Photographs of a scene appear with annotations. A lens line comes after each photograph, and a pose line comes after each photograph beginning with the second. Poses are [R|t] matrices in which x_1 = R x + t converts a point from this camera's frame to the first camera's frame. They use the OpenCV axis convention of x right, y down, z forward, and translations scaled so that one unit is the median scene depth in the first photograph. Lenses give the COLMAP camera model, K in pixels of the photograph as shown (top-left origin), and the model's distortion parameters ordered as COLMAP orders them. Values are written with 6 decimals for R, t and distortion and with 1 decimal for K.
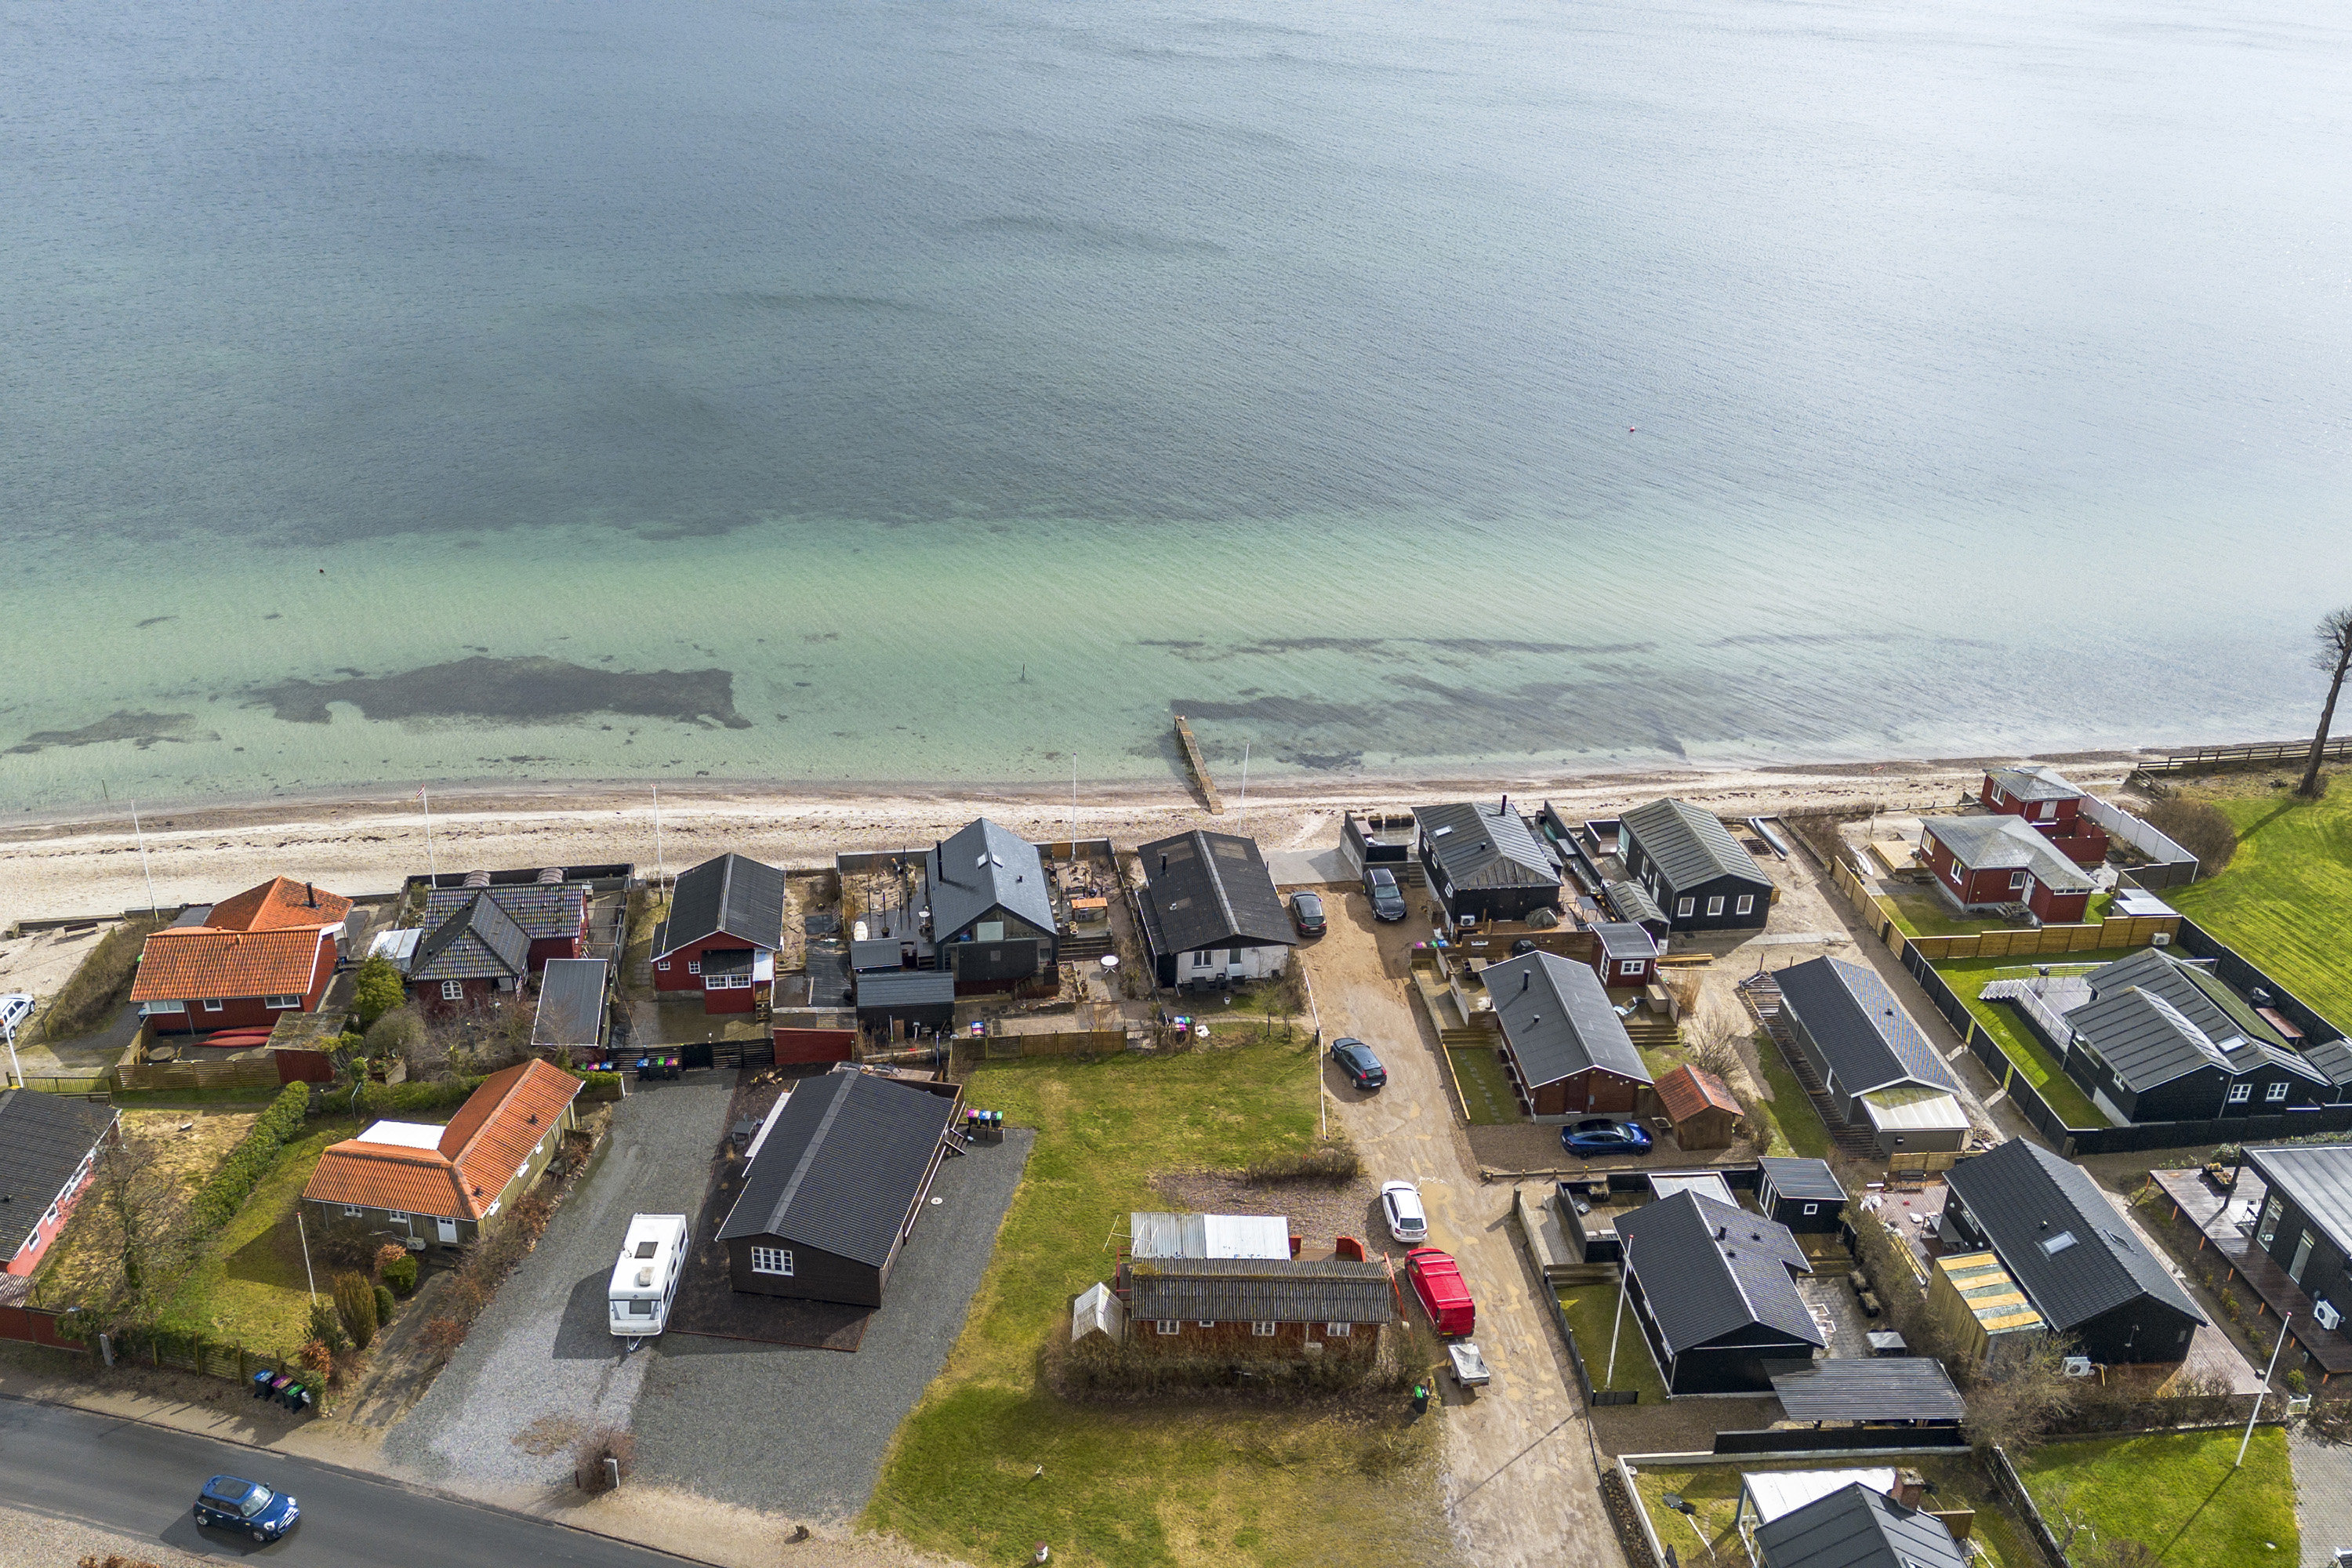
lens RADIAL K [[1943.1, 0, 1199.7], [0, 1943.1, 779.2], [0, 0, 1]] dist [0.111683, -0.150025]
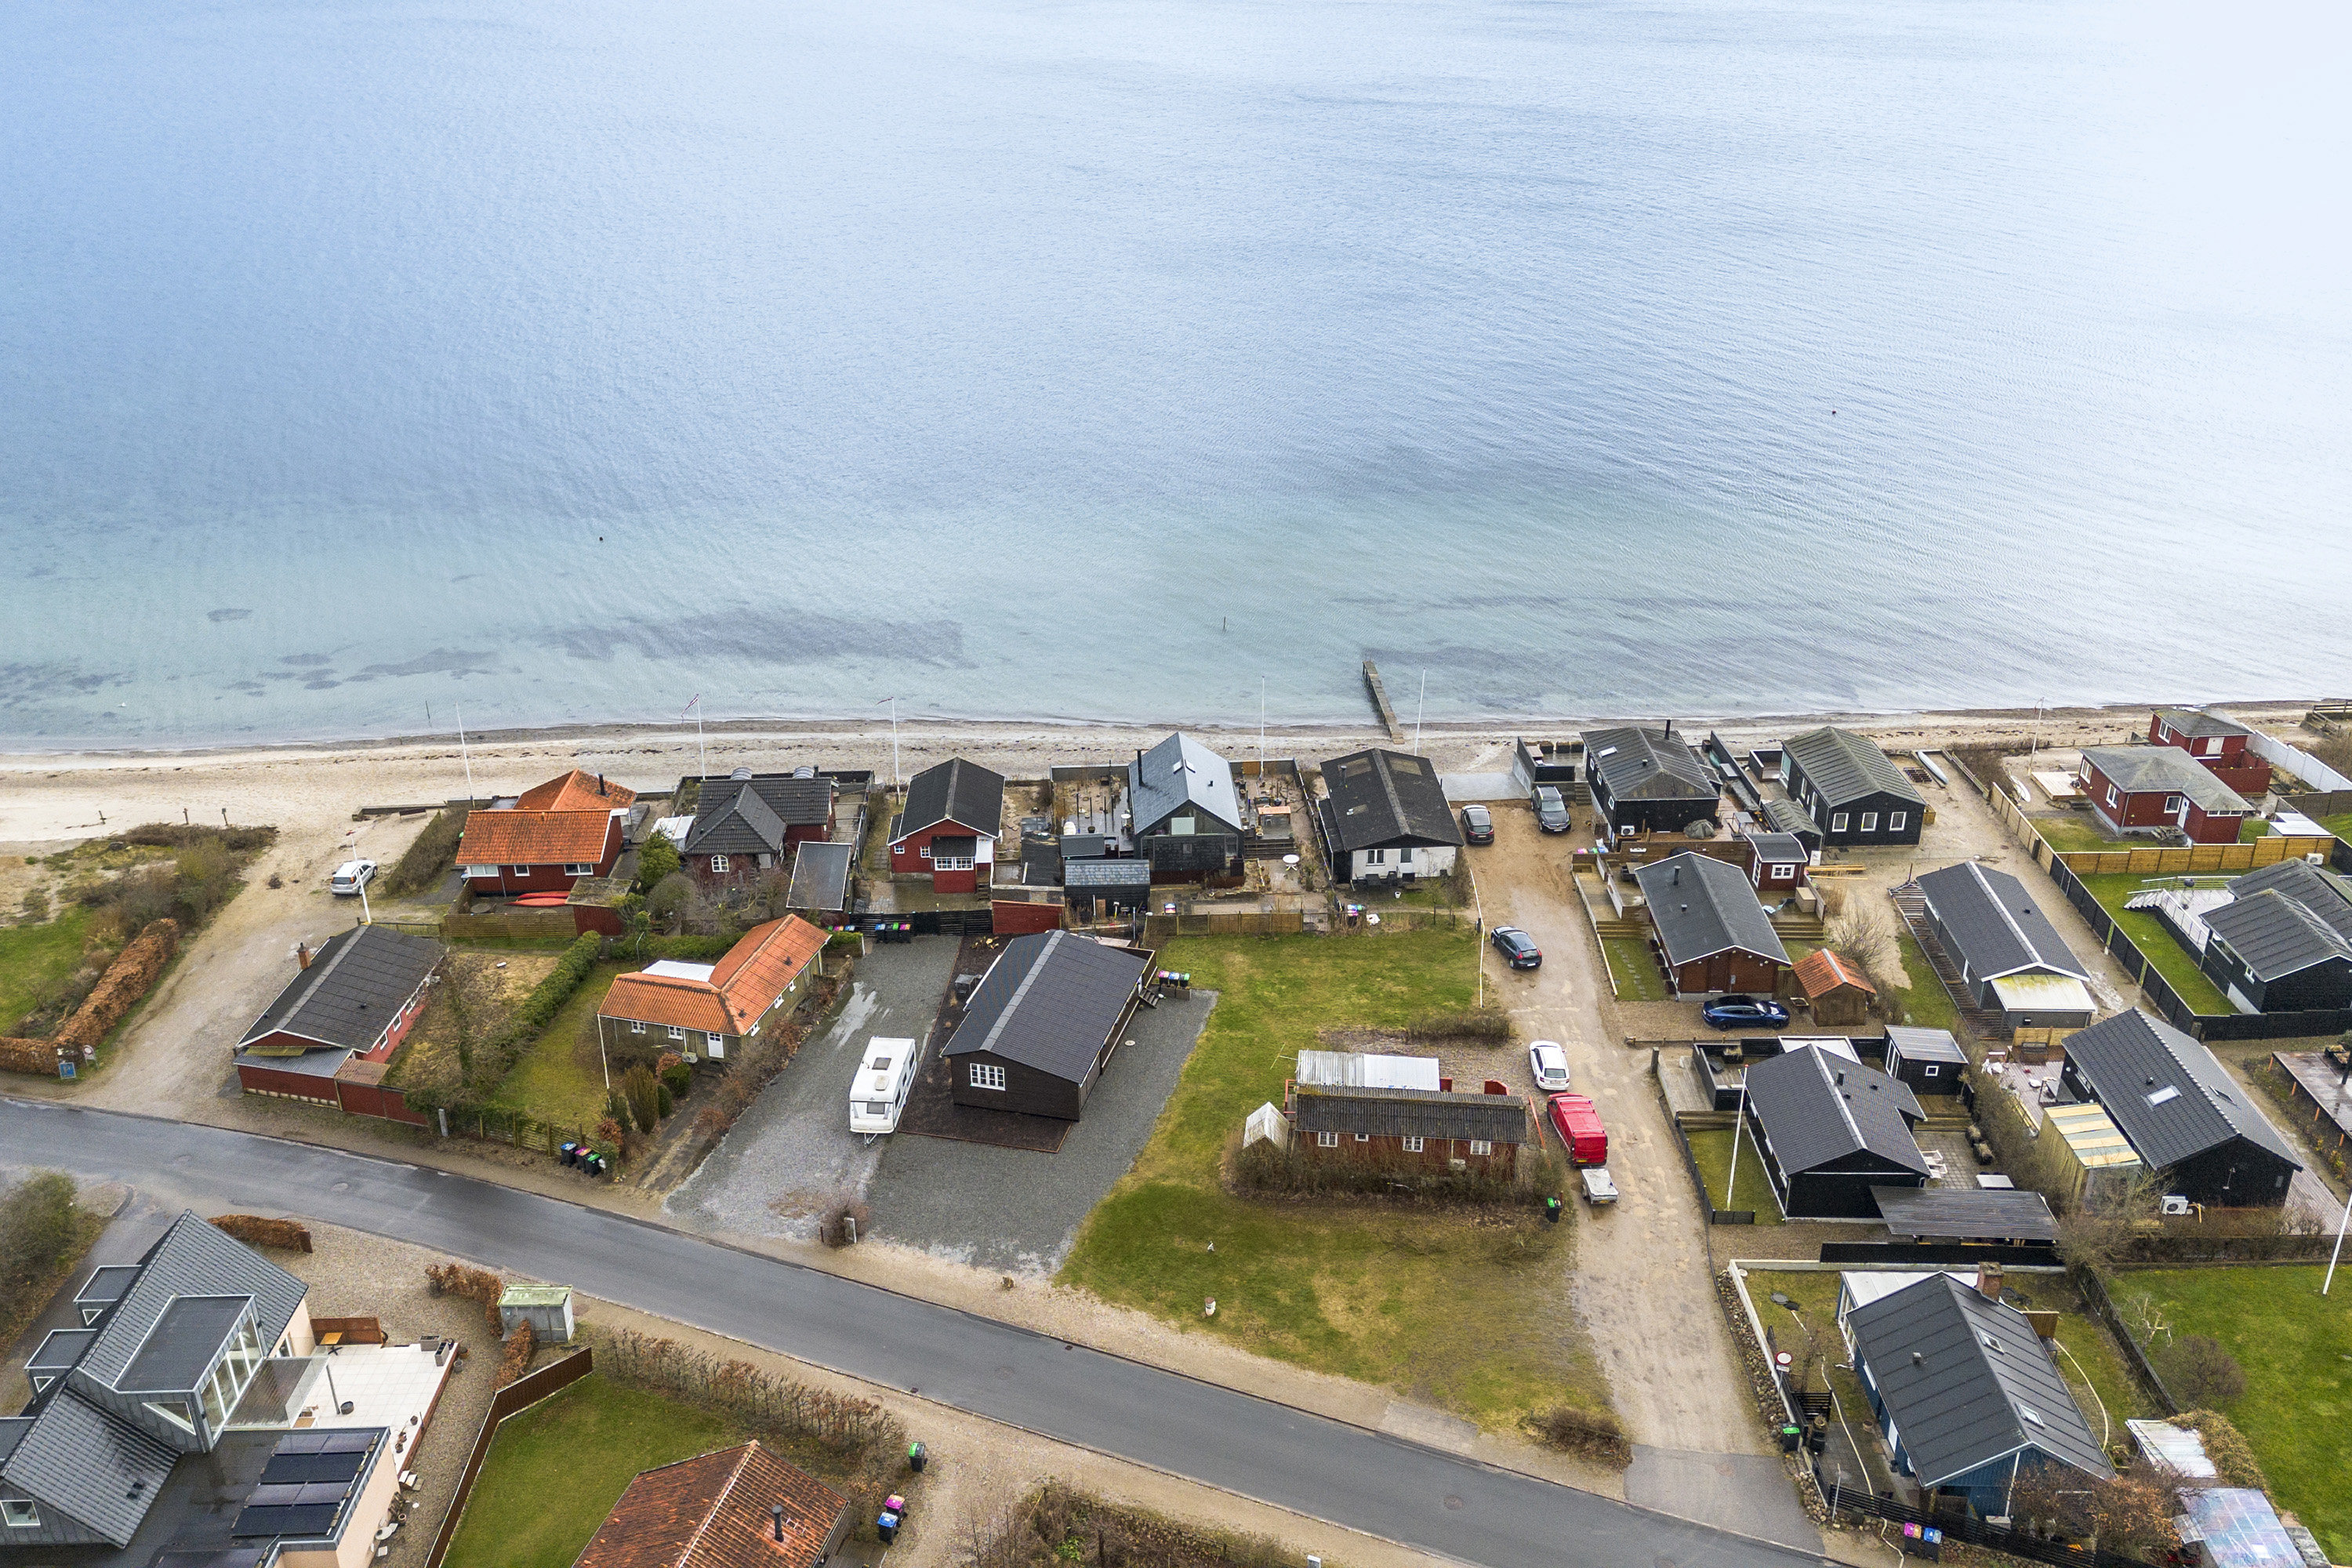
lens RADIAL K [[1943.1, 0, 1199.7], [0, 1943.1, 779.2], [0, 0, 1]] dist [0.111683, -0.150025]
pose [[0.993459, 0.013048, -0.113444, 0.028288], [-0.014792, 0.999785, -0.014544, 0.070662], [0.113230, 0.016127, 0.993438, -0.105895]]
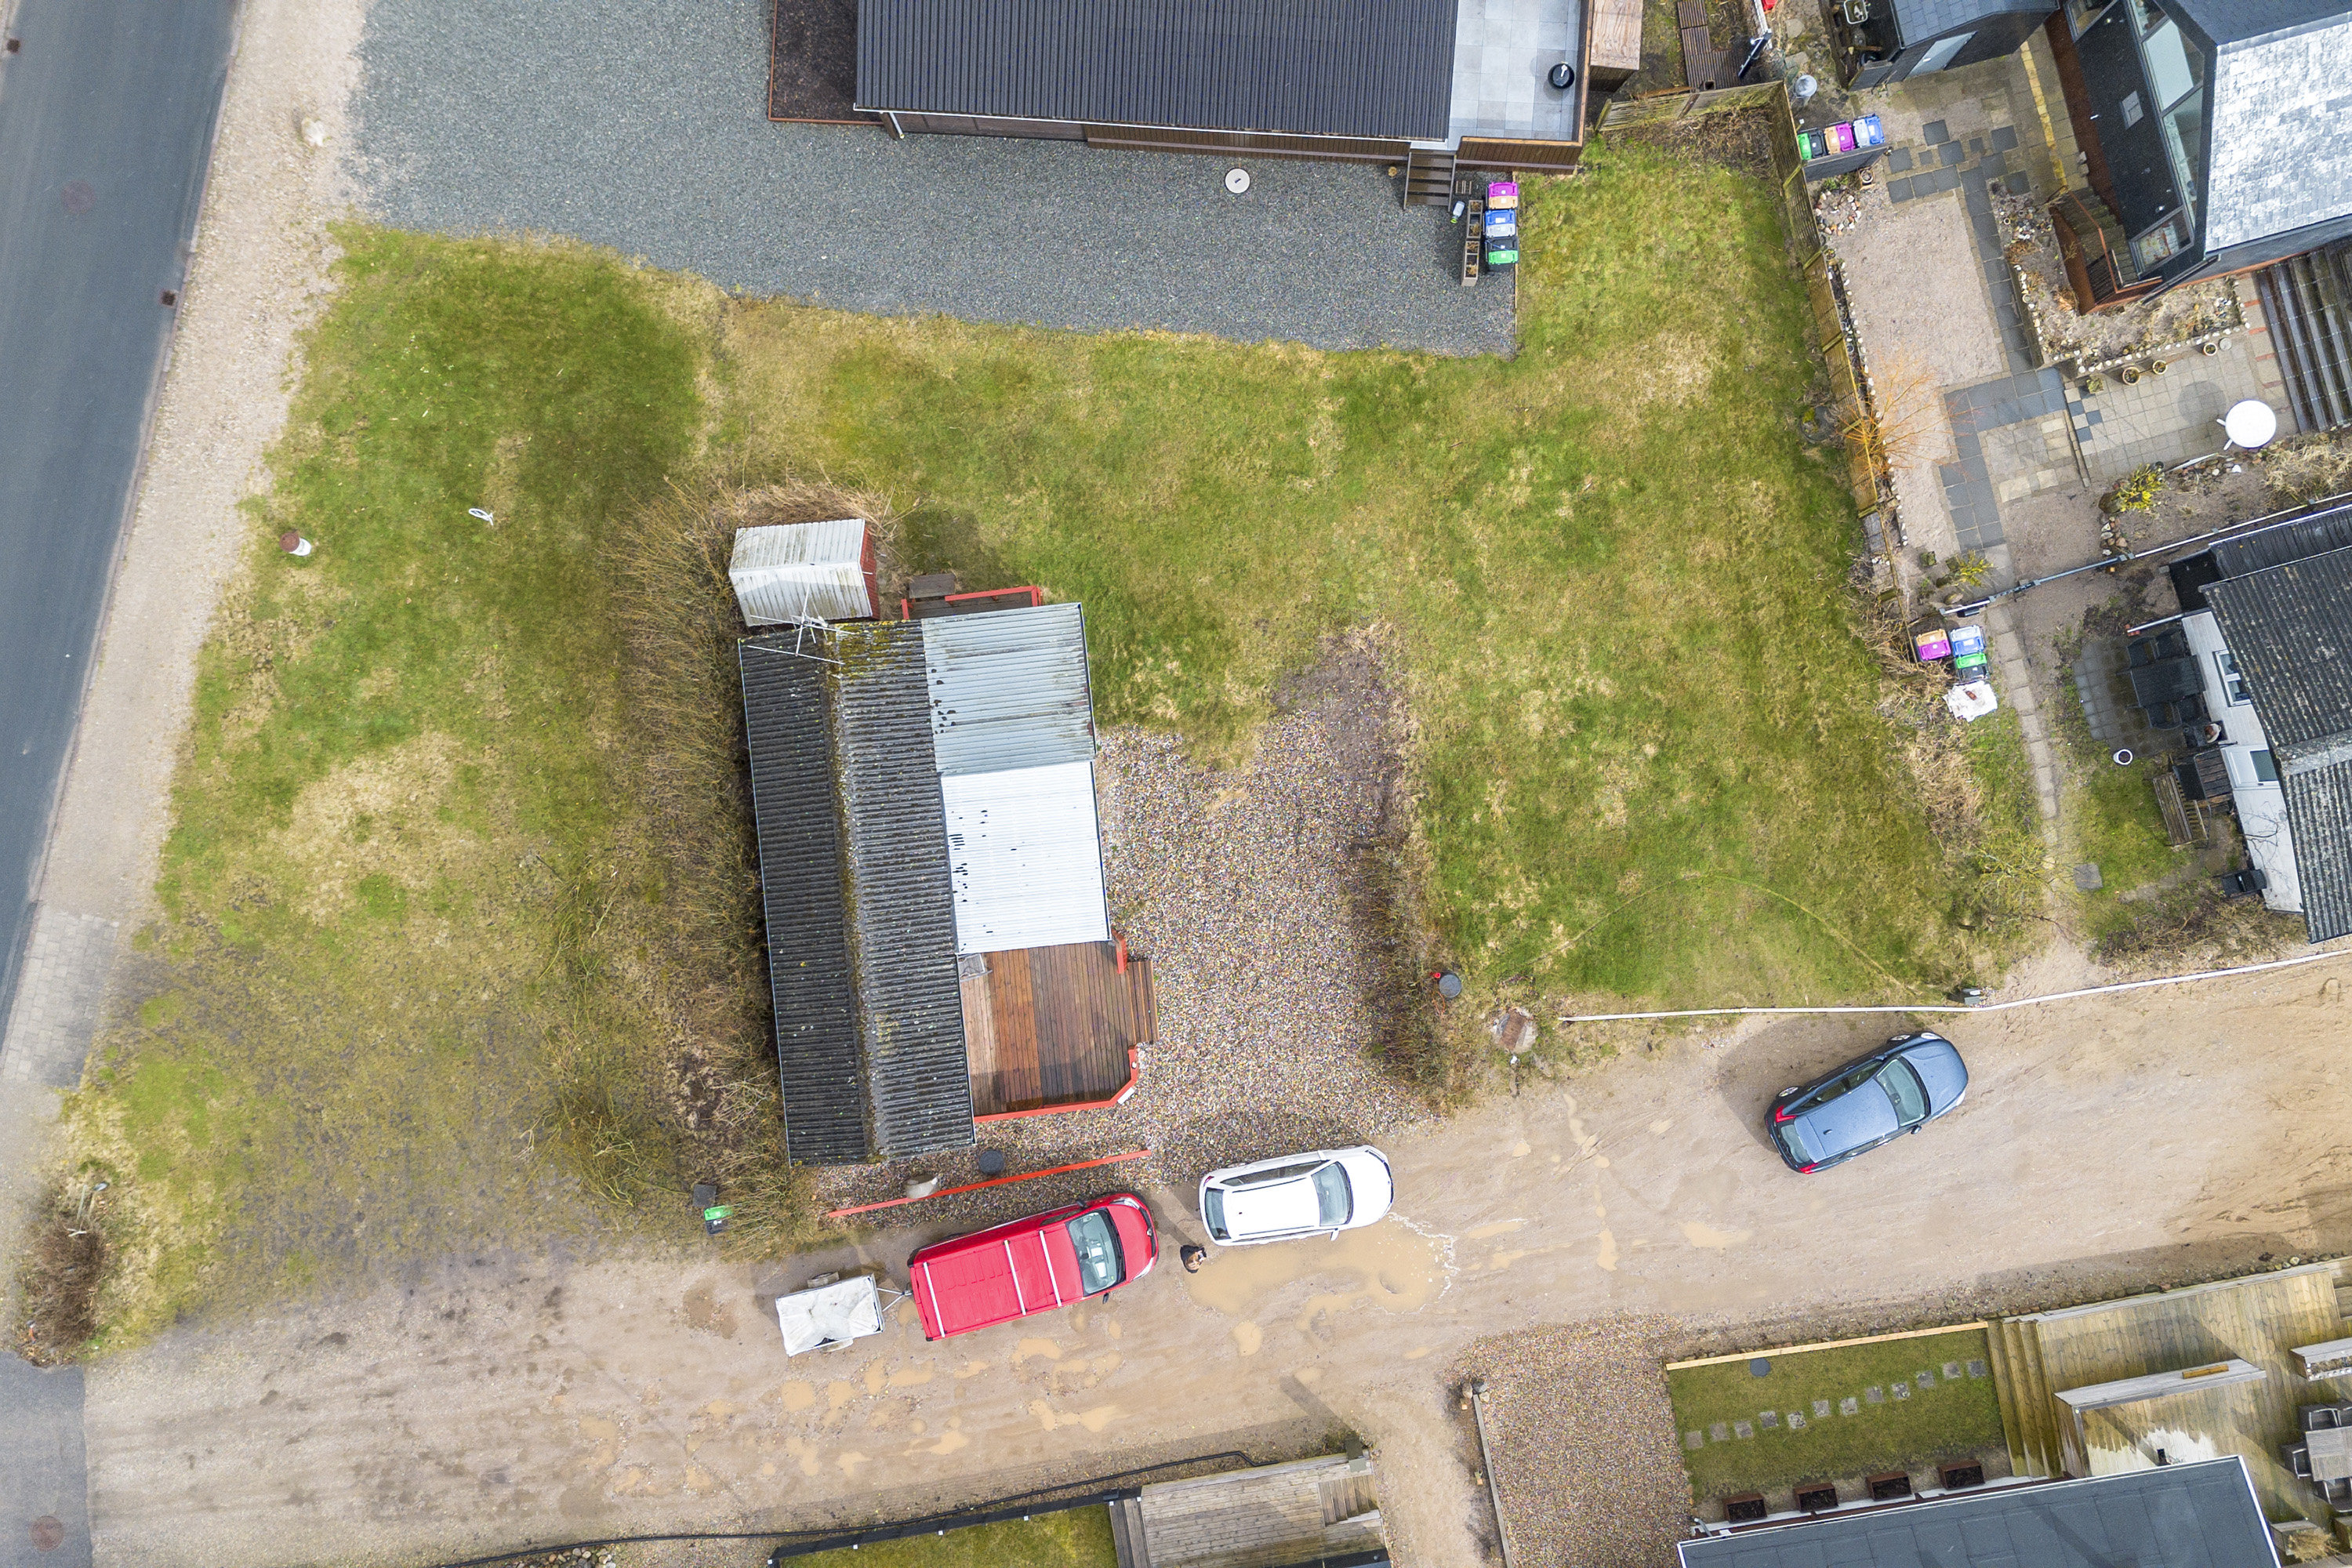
lens RADIAL K [[1983.9, 0, 1176.0], [0, 1983.9, 784.0], [0, 0, 1]] dist [0.092061, -0.119831]
pose [[0.072225, 0.995374, -0.063363, 0.032581], [-0.401567, 0.087172, 0.911672, -0.175935], [0.912977, -0.040401, 0.406005, 0.707458]]
